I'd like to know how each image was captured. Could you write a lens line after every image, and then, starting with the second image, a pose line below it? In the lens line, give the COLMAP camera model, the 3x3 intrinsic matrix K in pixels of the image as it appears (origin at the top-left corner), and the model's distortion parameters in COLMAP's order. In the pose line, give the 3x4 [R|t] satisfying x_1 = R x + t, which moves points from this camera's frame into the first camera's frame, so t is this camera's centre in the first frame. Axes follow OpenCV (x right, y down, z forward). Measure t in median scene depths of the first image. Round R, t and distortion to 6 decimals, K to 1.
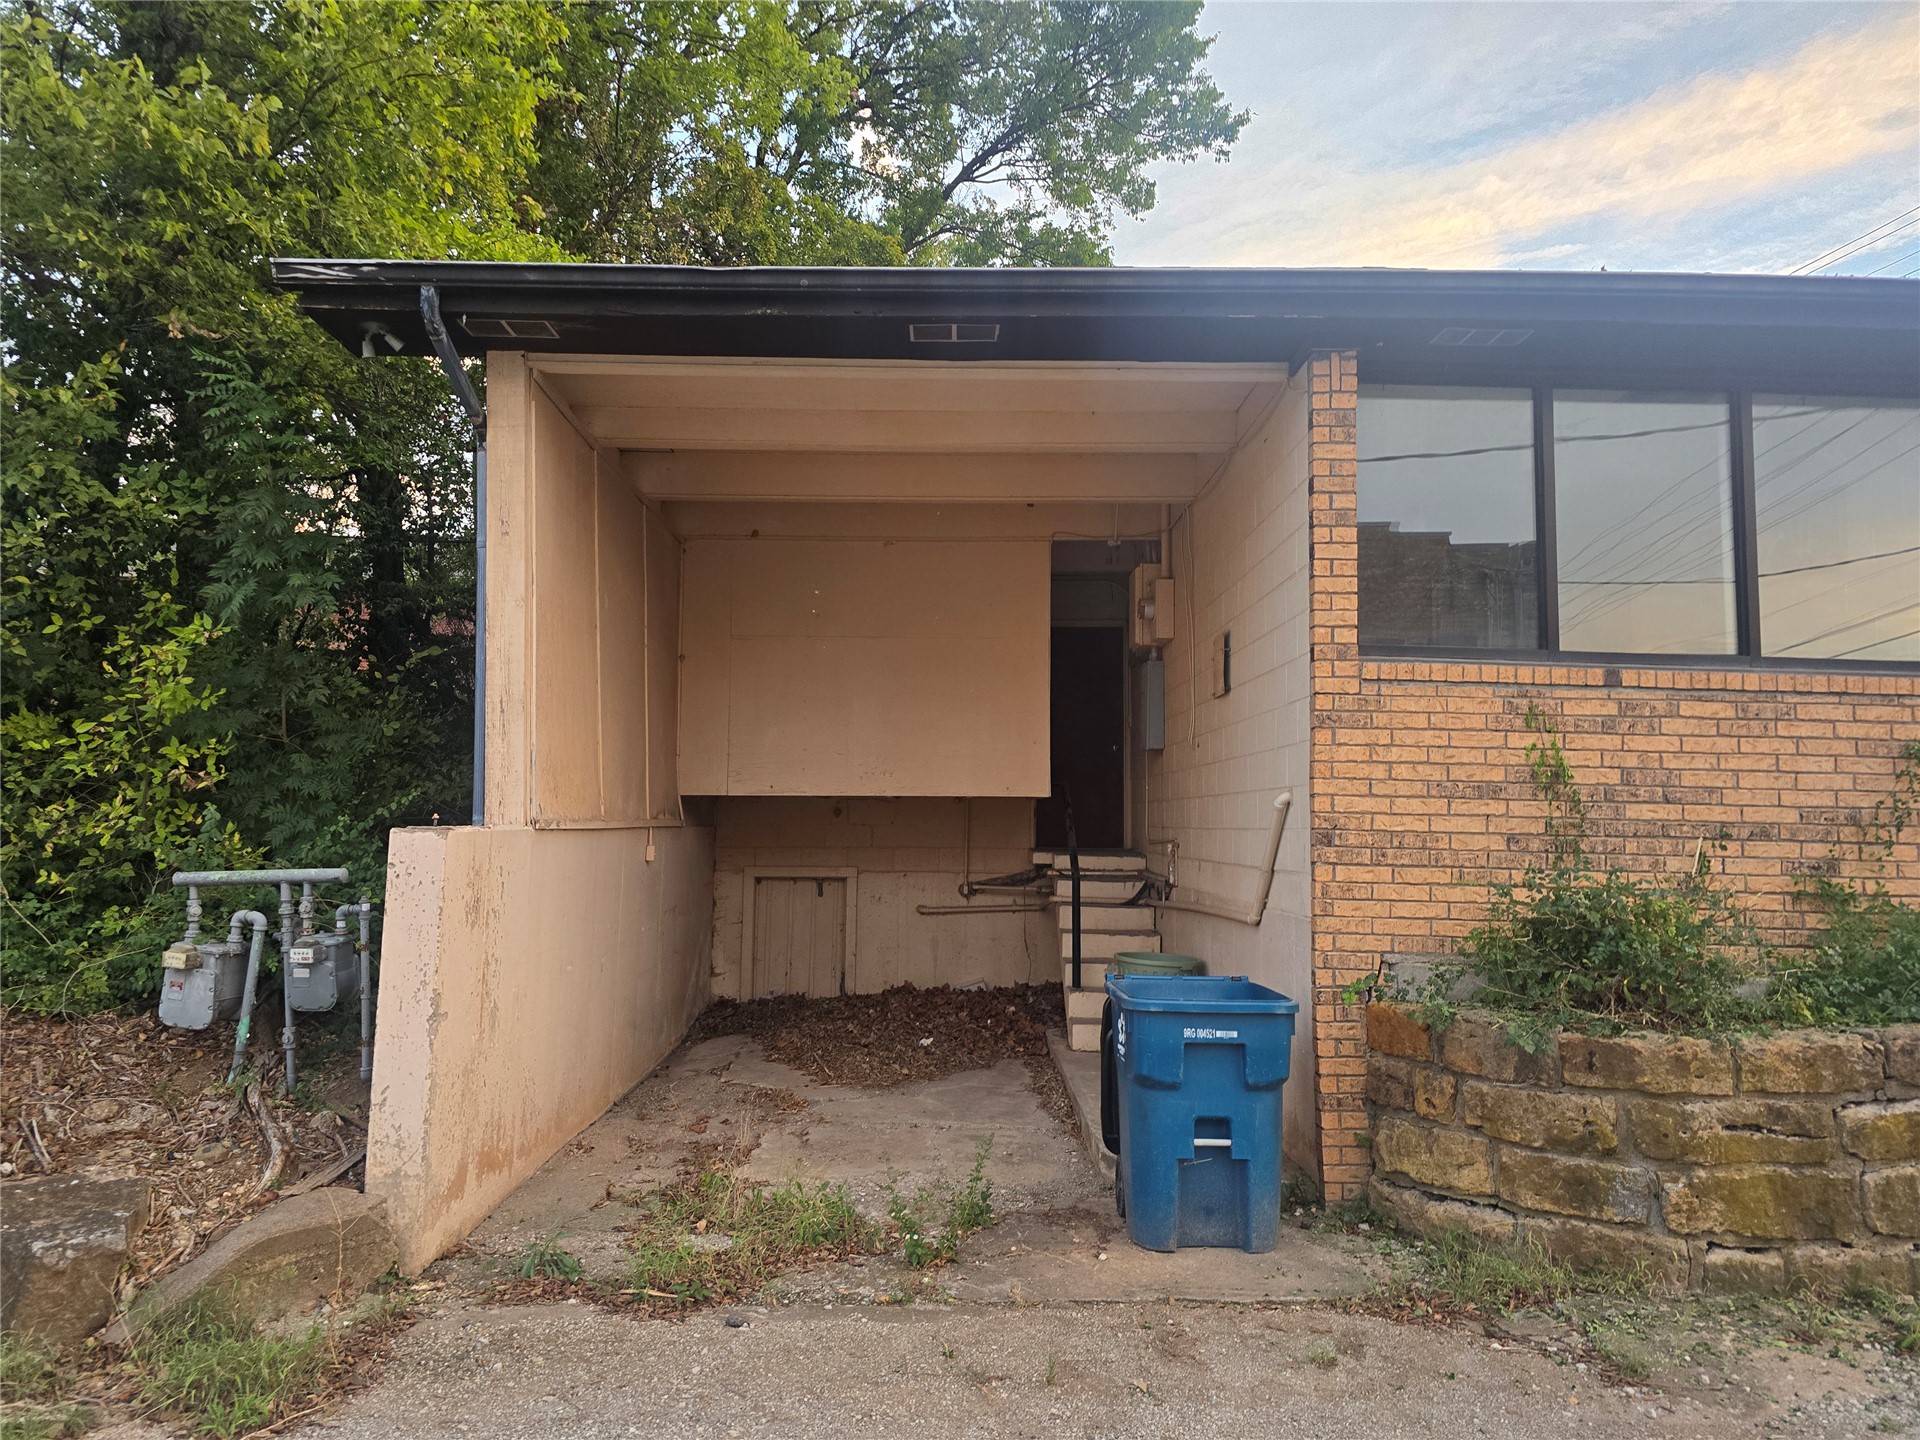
lens RADIAL K [[1378.8, 0, 960.0], [0, 1378.8, 720.0], [0, 0, 1]] dist [0.041731, -0.006729]
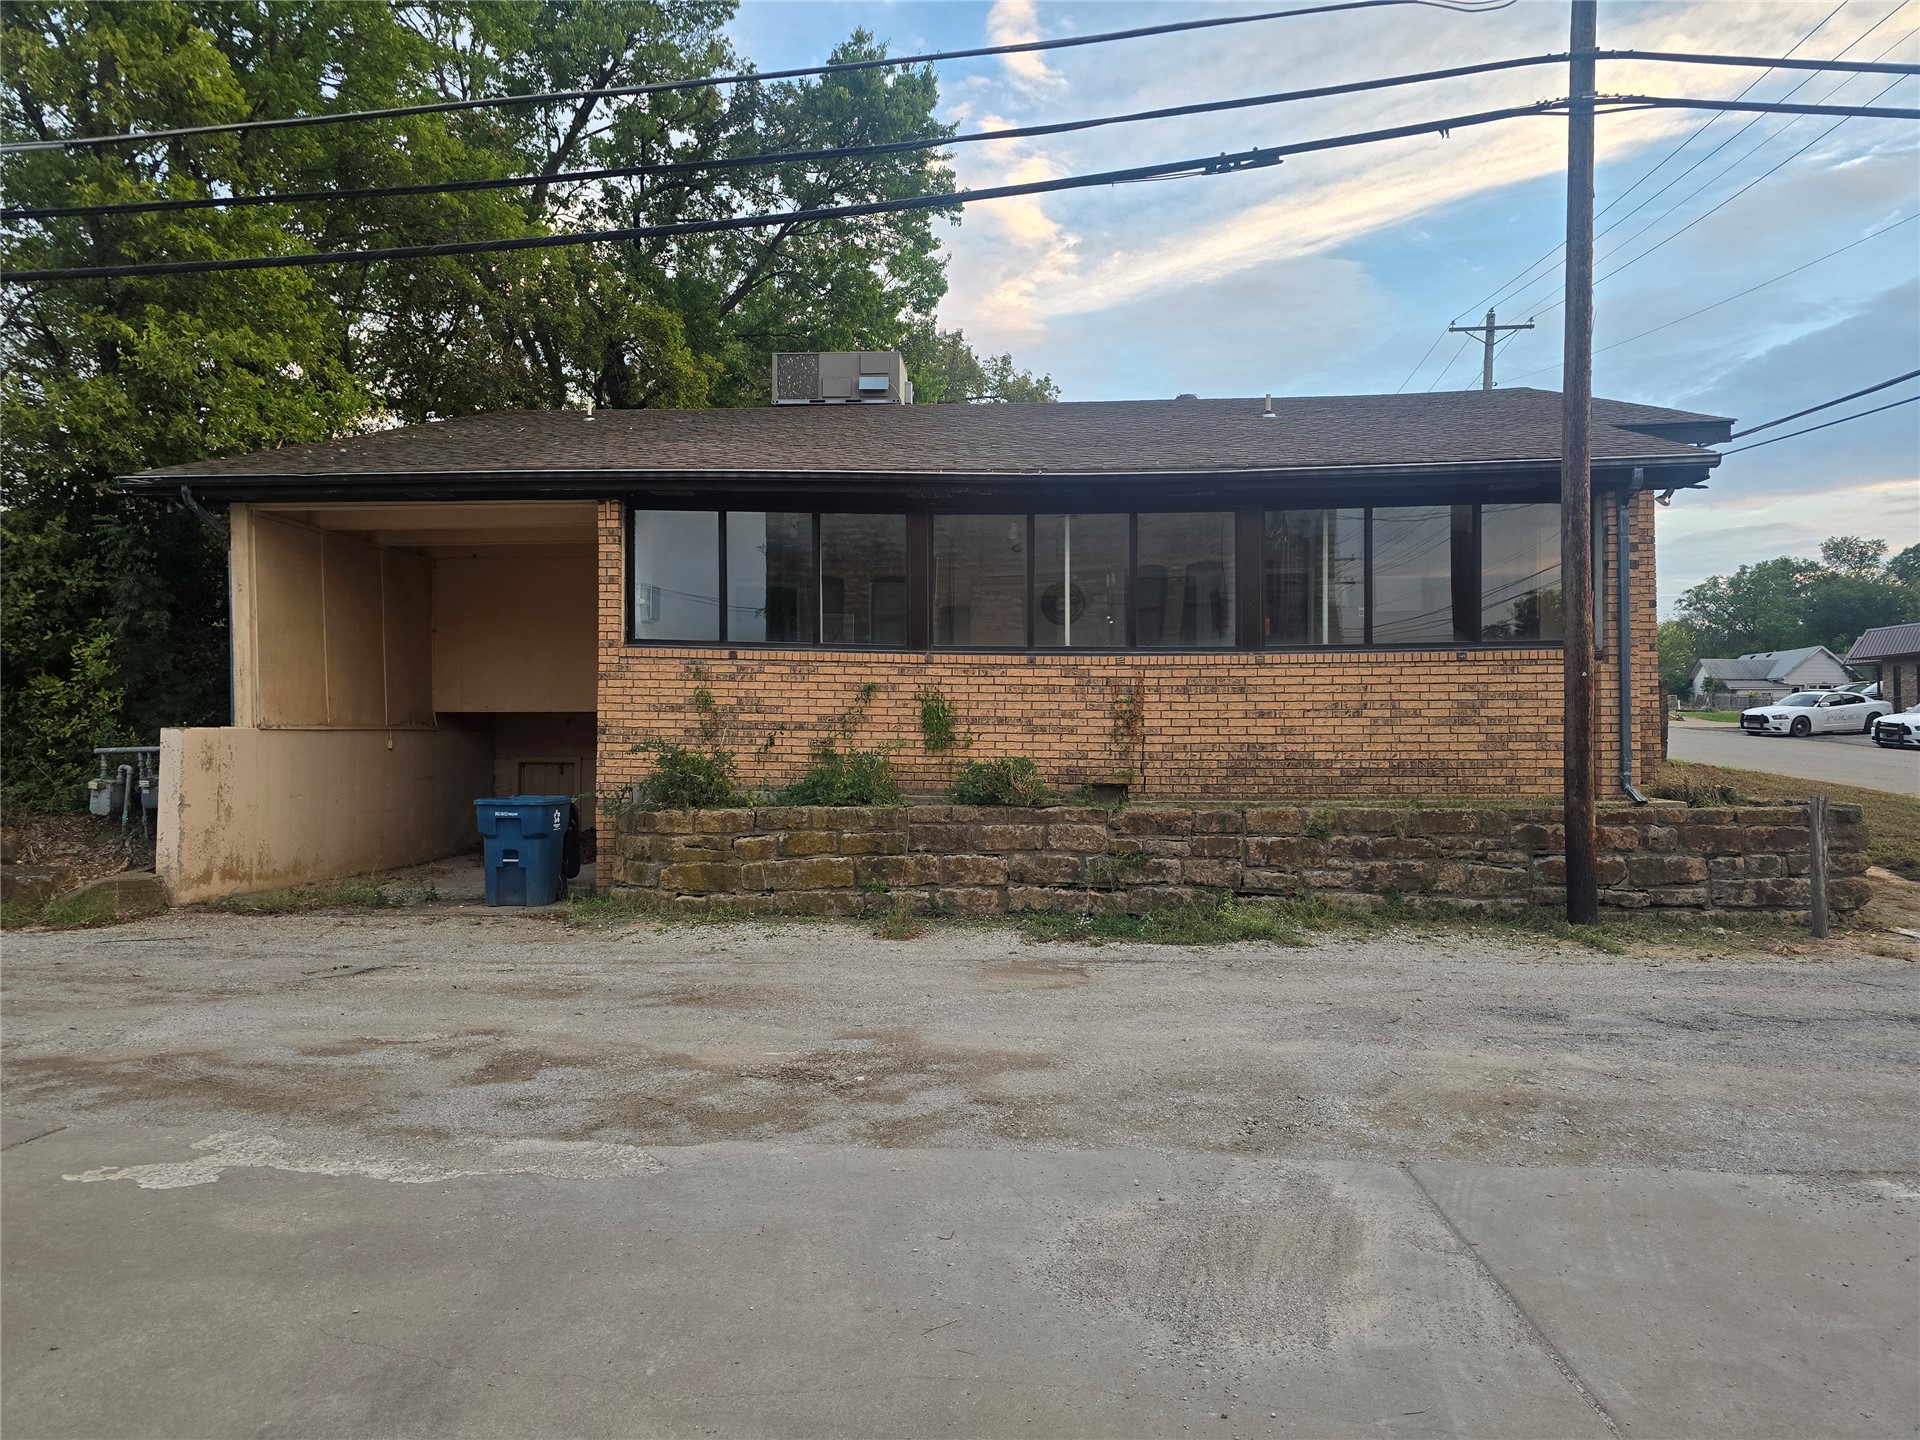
lens RADIAL K [[1378.8, 0, 960.0], [0, 1378.8, 720.0], [0, 0, 1]] dist [0.041731, -0.006729]
pose [[0.994913, -0.006218, -0.100544, 1.031984], [0.012484, 0.998010, 0.061812, -0.057352], [0.099959, -0.062753, 0.993011, -1.078554]]
